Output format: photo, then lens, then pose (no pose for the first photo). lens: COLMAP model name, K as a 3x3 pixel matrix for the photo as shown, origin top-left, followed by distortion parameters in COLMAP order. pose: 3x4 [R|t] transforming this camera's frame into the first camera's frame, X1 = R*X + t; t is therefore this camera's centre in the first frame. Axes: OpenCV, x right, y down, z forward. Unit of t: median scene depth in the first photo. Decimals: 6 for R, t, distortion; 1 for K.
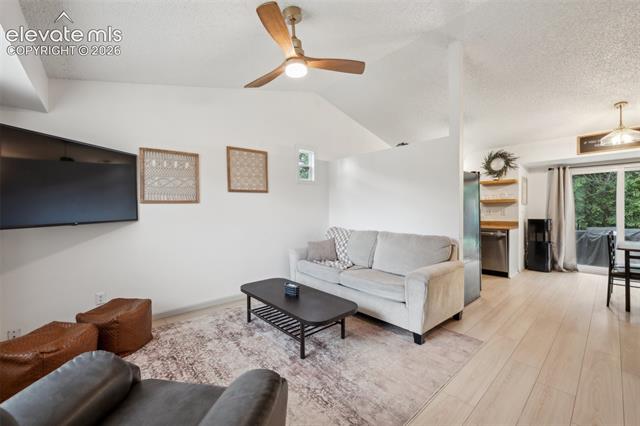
lens RADIAL K [[256.9, 0, 318.3], [0, 256.9, 214.9], [0, 0, 1]] dist [0.000306, 0.001132]
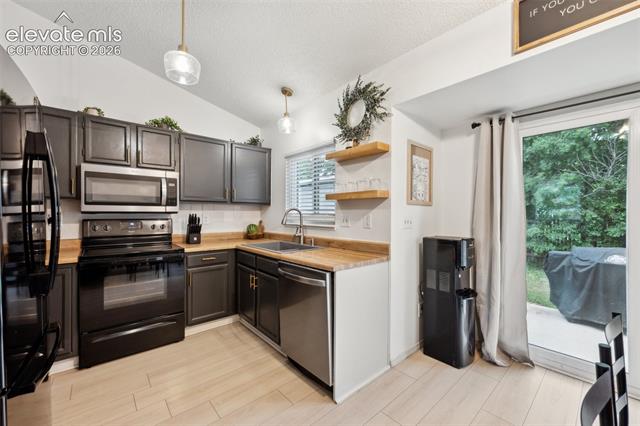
lens RADIAL K [[256.9, 0, 319.2], [0, 256.9, 216.2], [0, 0, 1]] dist [0.000306, 0.001132]
pose [[0.999938, 0.010994, -0.001944, 0.765663], [-0.011007, 0.999918, -0.006605, -0.019400], [0.001871, 0.006626, 0.999976, 0.671906]]
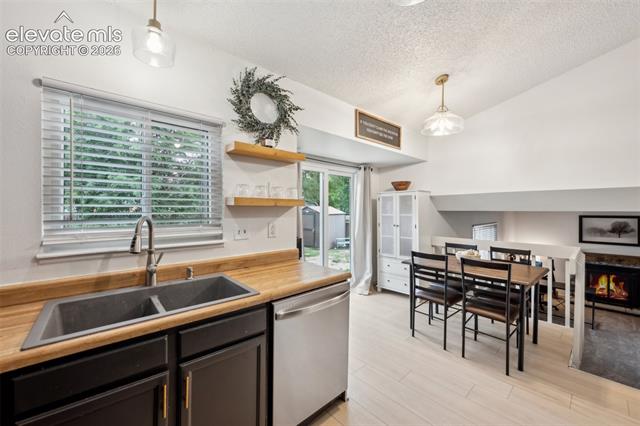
lens RADIAL K [[256.9, 0, 317.4], [0, 256.9, 211.7], [0, 0, 1]] dist [0.000306, 0.001132]
pose [[-0.024902, 0.005178, 0.999676, 0.371108], [0.019381, 0.999801, -0.004696, -0.044650], [-0.999502, 0.019258, -0.024997, 1.121332]]
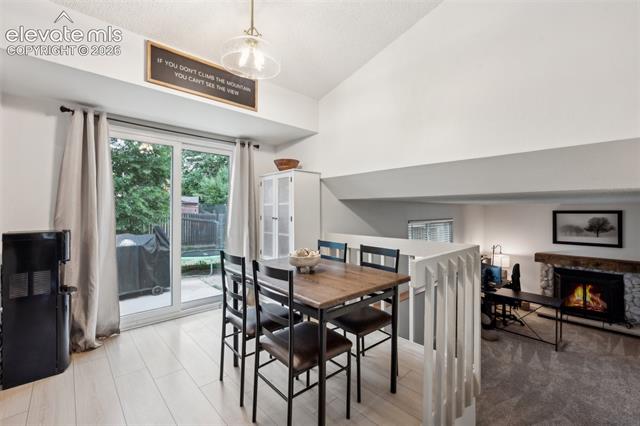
lens RADIAL K [[268.9, 0, 319.9], [0, 268.9, 209.8], [0, 0, 1]] dist [0.009584, -0.003613]
pose [[-0.029225, 0.018912, 0.999394, 0.548579], [0.018084, 0.999667, -0.018388, -0.000875], [-0.999409, 0.017536, -0.029557, 0.726706]]
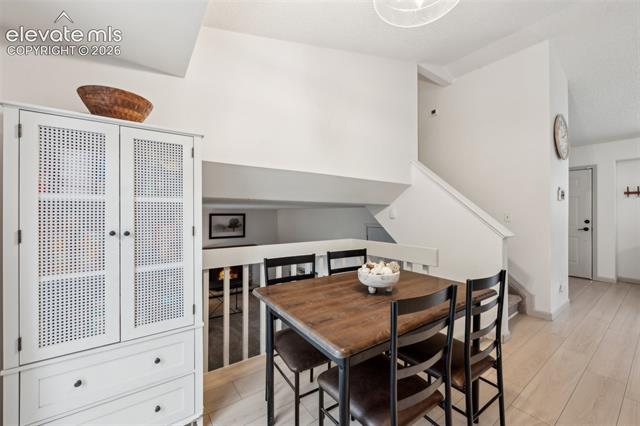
lens RADIAL K [[256.9, 0, 320.3], [0, 256.9, 211.6], [0, 0, 1]] dist [0.000306, 0.001132]
pose [[-0.995996, 0.006473, 0.089166, 1.024845], [0.007222, 0.999941, 0.008071, -0.019273], [-0.089109, 0.008683, -0.995984, 1.075690]]
